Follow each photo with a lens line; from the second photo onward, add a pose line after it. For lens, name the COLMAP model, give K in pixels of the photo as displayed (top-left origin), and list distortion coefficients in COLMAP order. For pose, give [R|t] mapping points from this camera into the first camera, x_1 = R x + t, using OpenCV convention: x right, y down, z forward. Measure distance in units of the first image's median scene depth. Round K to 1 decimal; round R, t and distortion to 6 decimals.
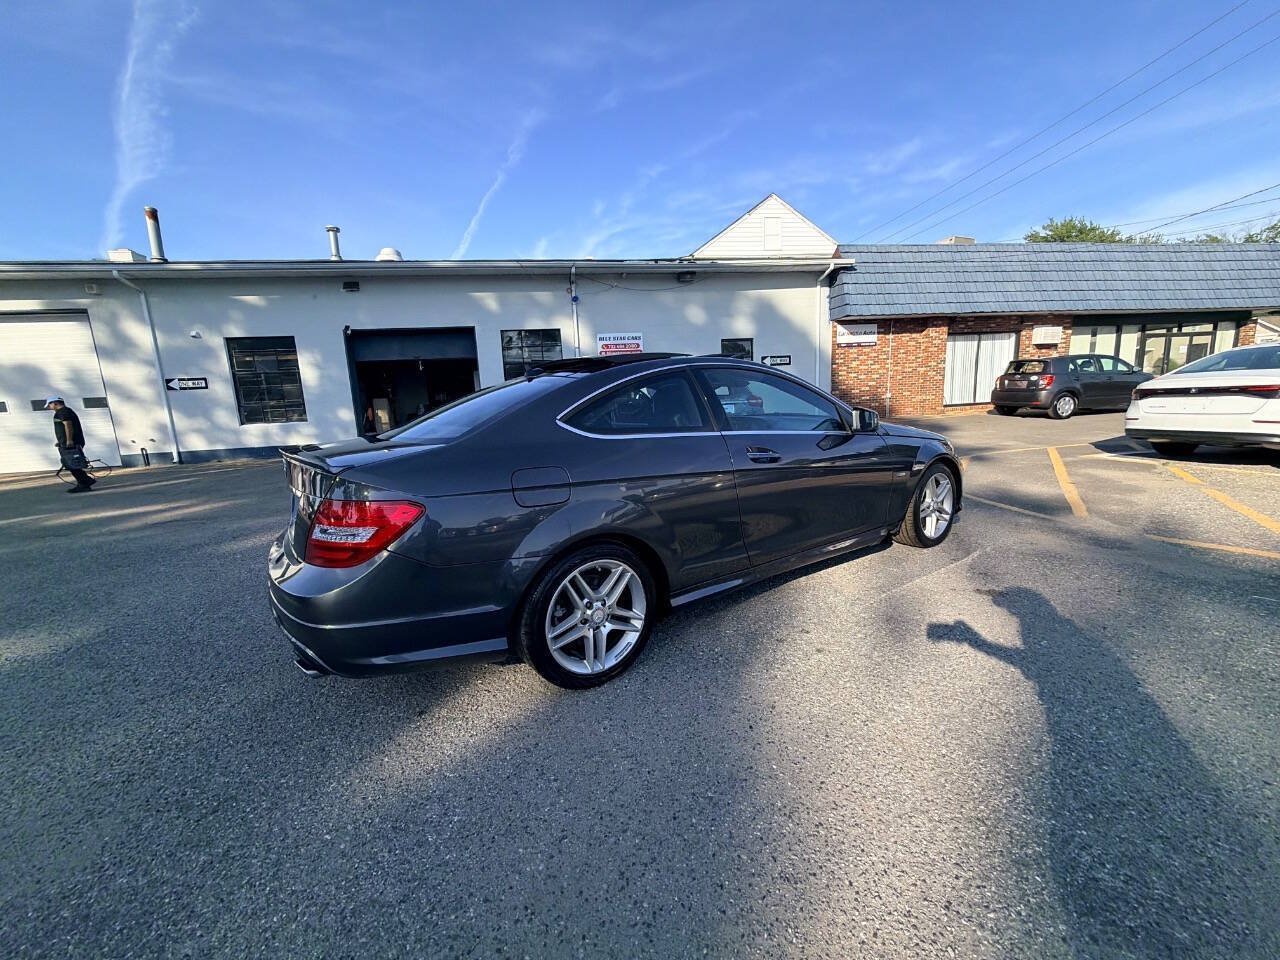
lens RADIAL K [[511.1, 0, 640.0], [0, 511.1, 480.0], [0, 0, 1]] dist [0.000700, -0.000410]
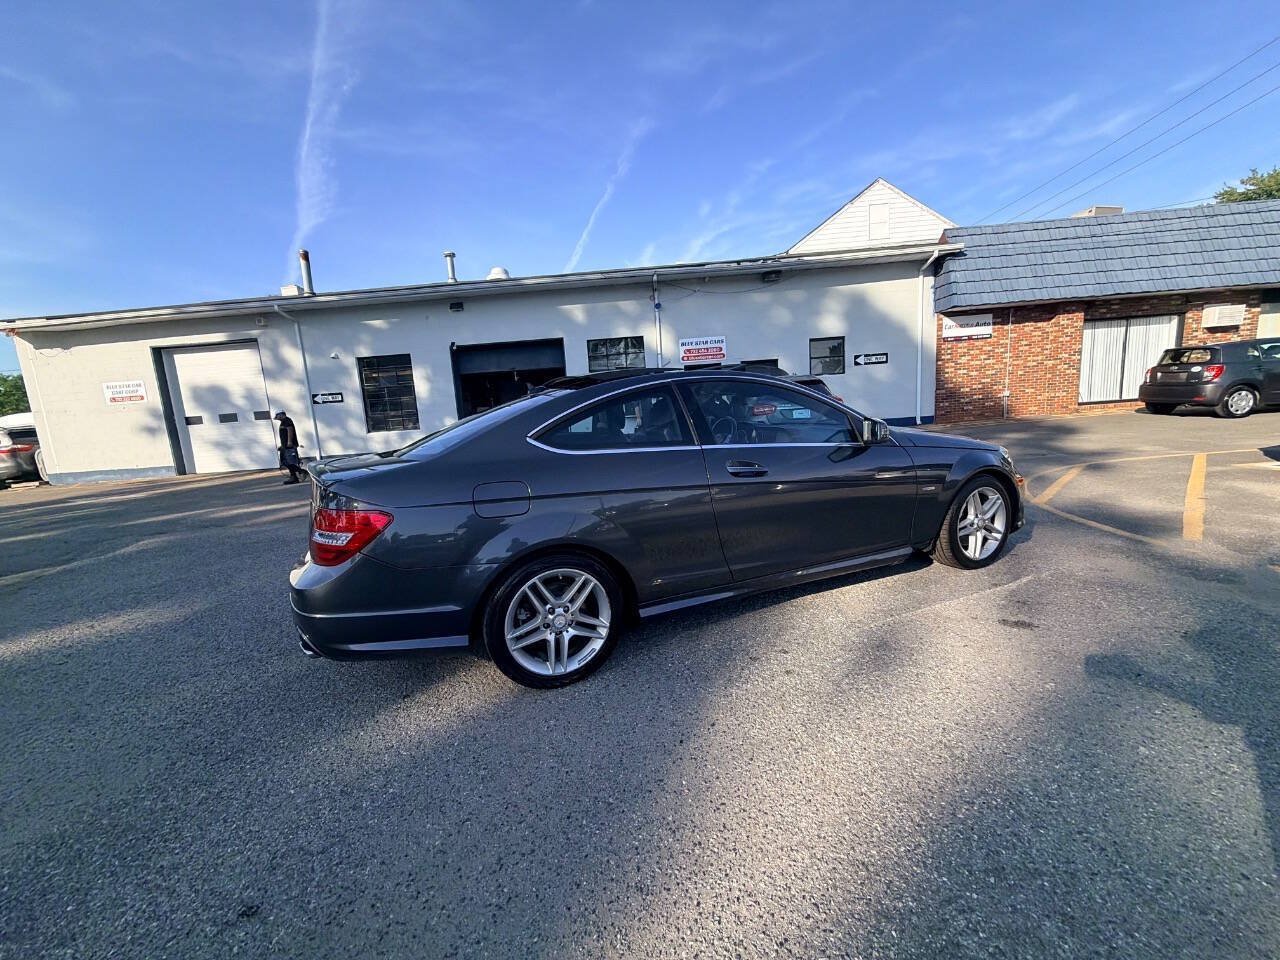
lens RADIAL K [[511.5, 0, 640.2], [0, 511.5, 481.7], [0, 0, 1]] dist [0.000044, -0.000360]
pose [[0.979271, 0.011069, -0.202251, 0.050130], [-0.011283, 0.999936, 0.000093, -0.004644], [0.202239, 0.002191, 0.979334, -0.001734]]
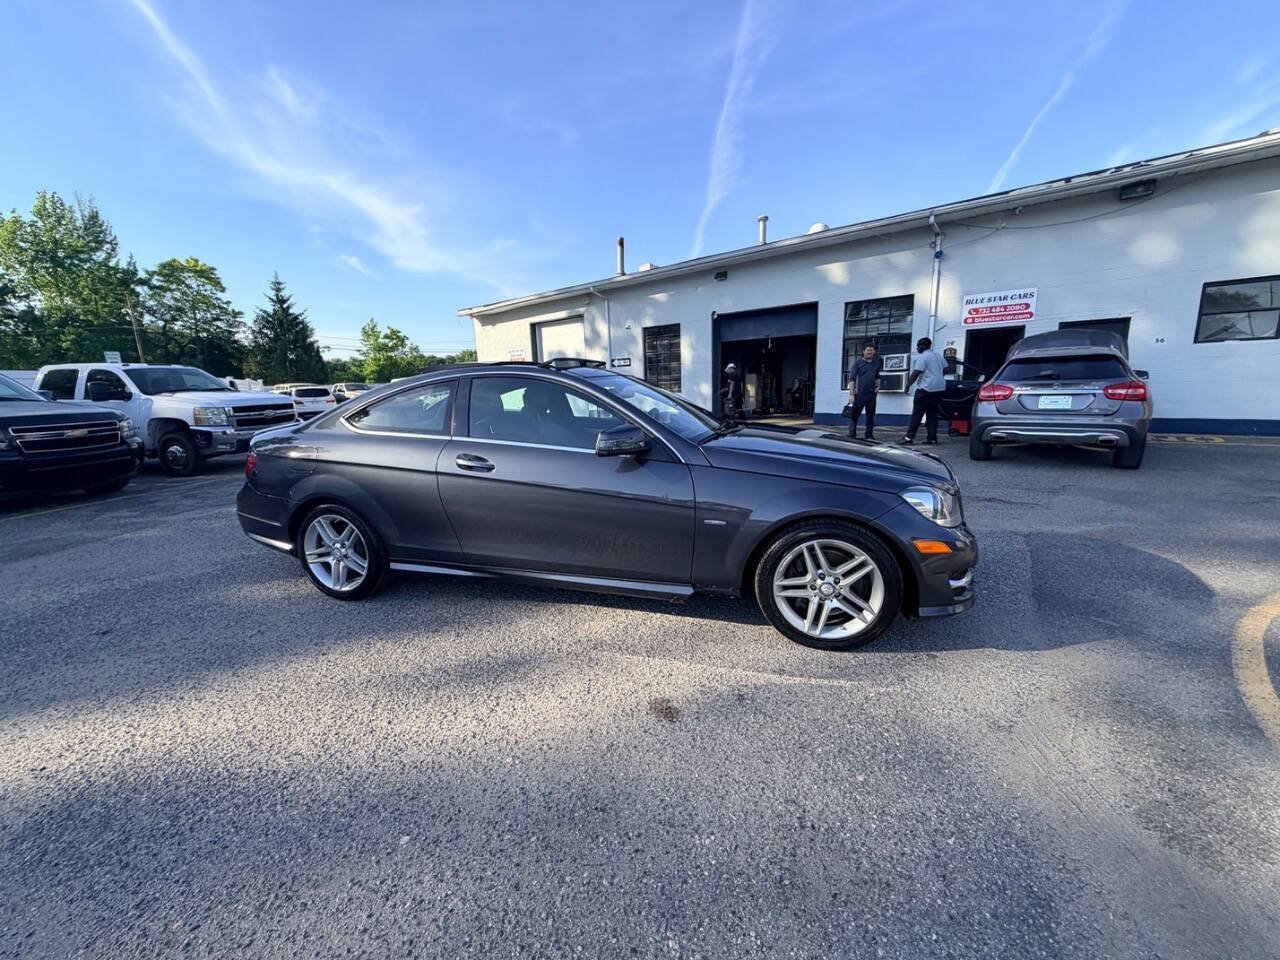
lens RADIAL K [[515.9, 0, 640.0], [0, 515.9, 480.0], [0, 0, 1]] dist [0.001978, -0.000024]
pose [[0.632661, 0.169904, -0.755561, 0.262265], [-0.126608, 0.985202, 0.115530, -0.037221], [0.764009, 0.022569, 0.644810, 0.119742]]
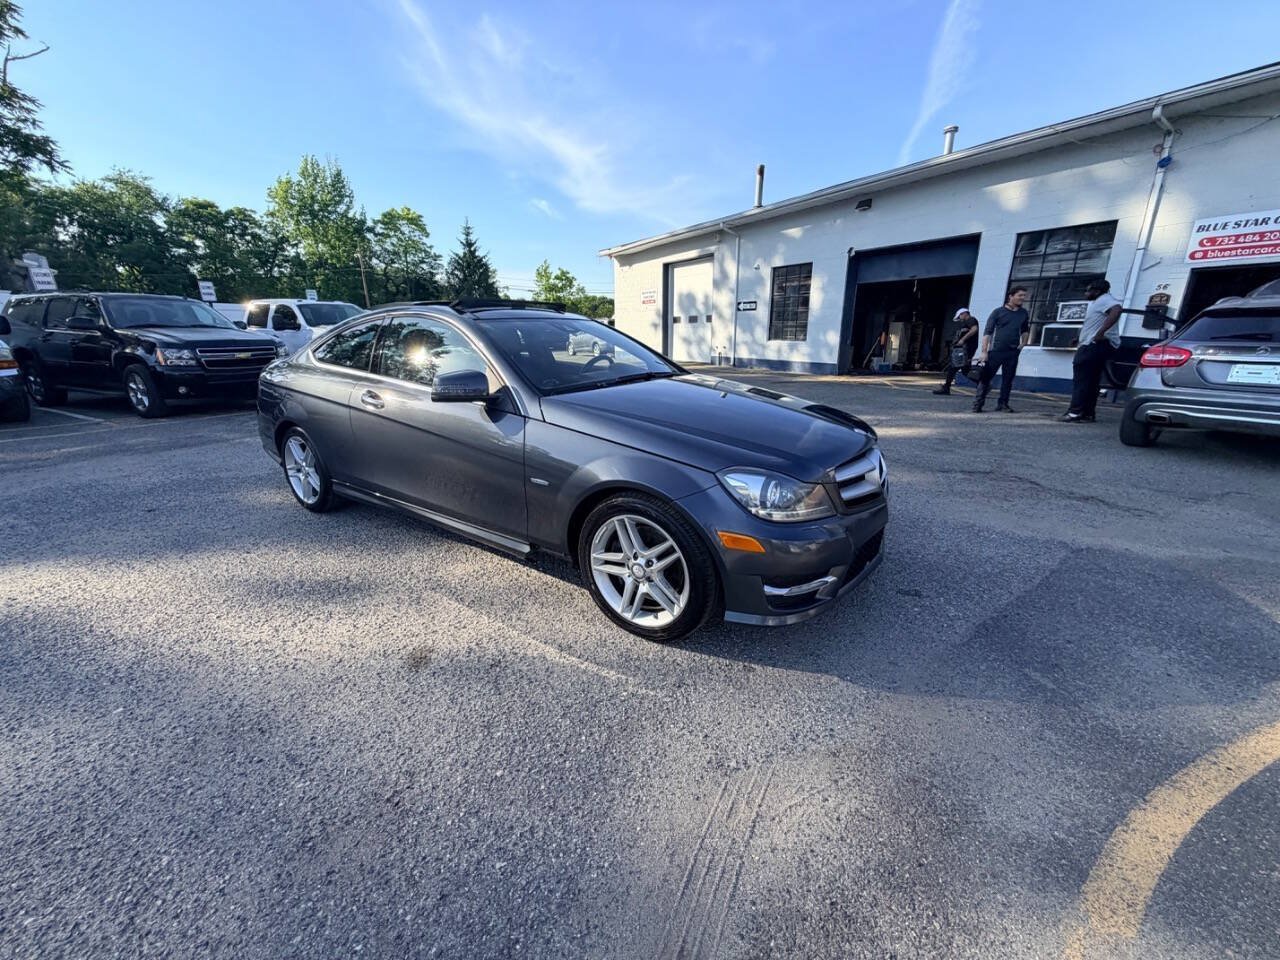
lens RADIAL K [[516.1, 0, 636.1], [0, 516.1, 478.7], [0, 0, 1]] dist [0.001682, -0.000303]
pose [[0.355904, 0.303266, -0.883947, 0.308022], [-0.169699, 0.951128, 0.257988, -0.055988], [0.918986, 0.058186, 0.389974, 0.227025]]
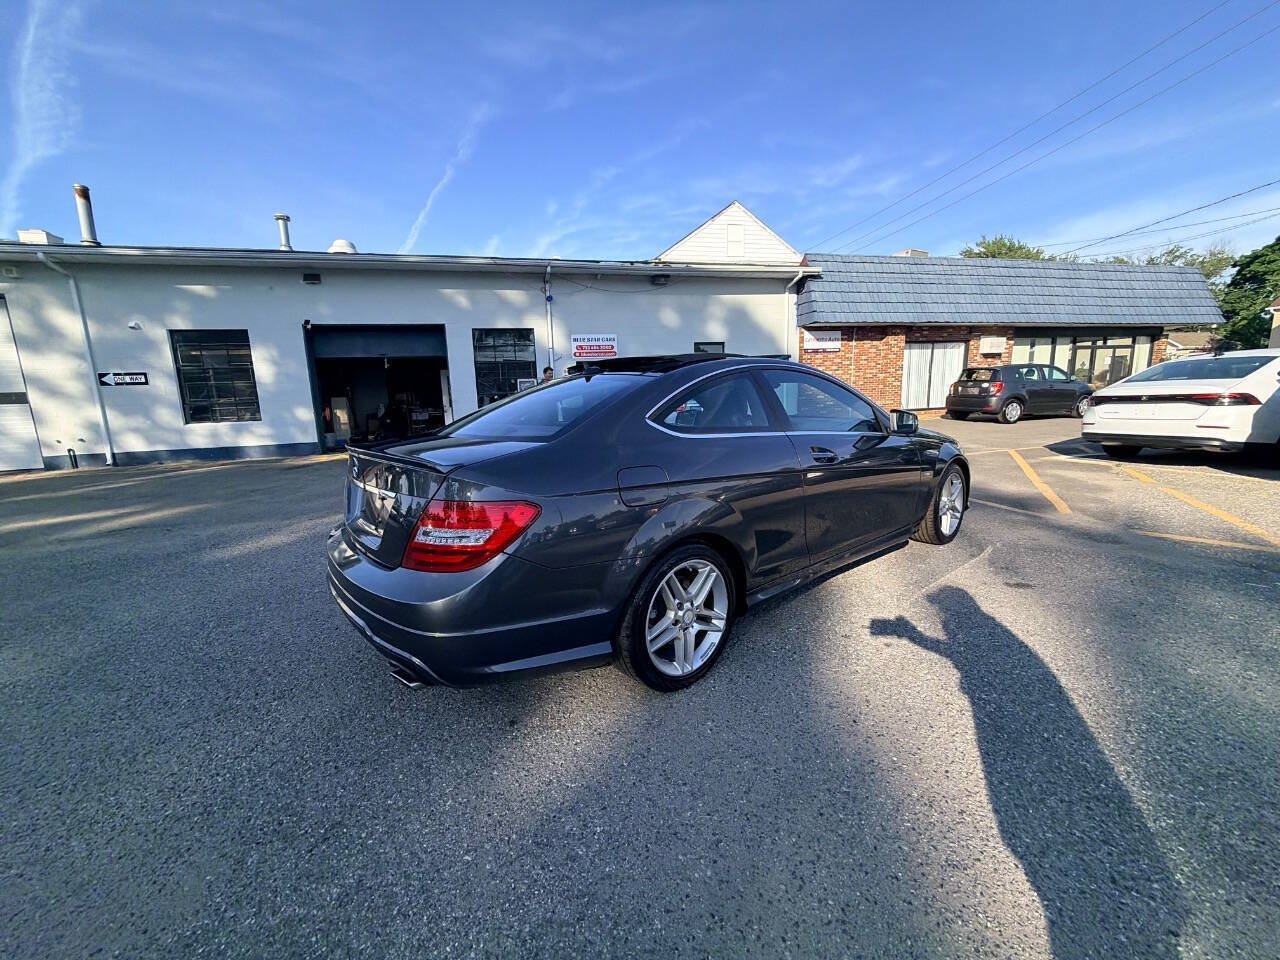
lens RADIAL K [[511.1, 0, 640.0], [0, 511.1, 480.0], [0, 0, 1]] dist [0.000700, -0.000410]
pose [[0.995844, -0.003528, 0.091012, -0.044821], [0.003919, 0.999984, -0.004120, 0.000700], [-0.090996, 0.004460, 0.995841, 0.003313]]
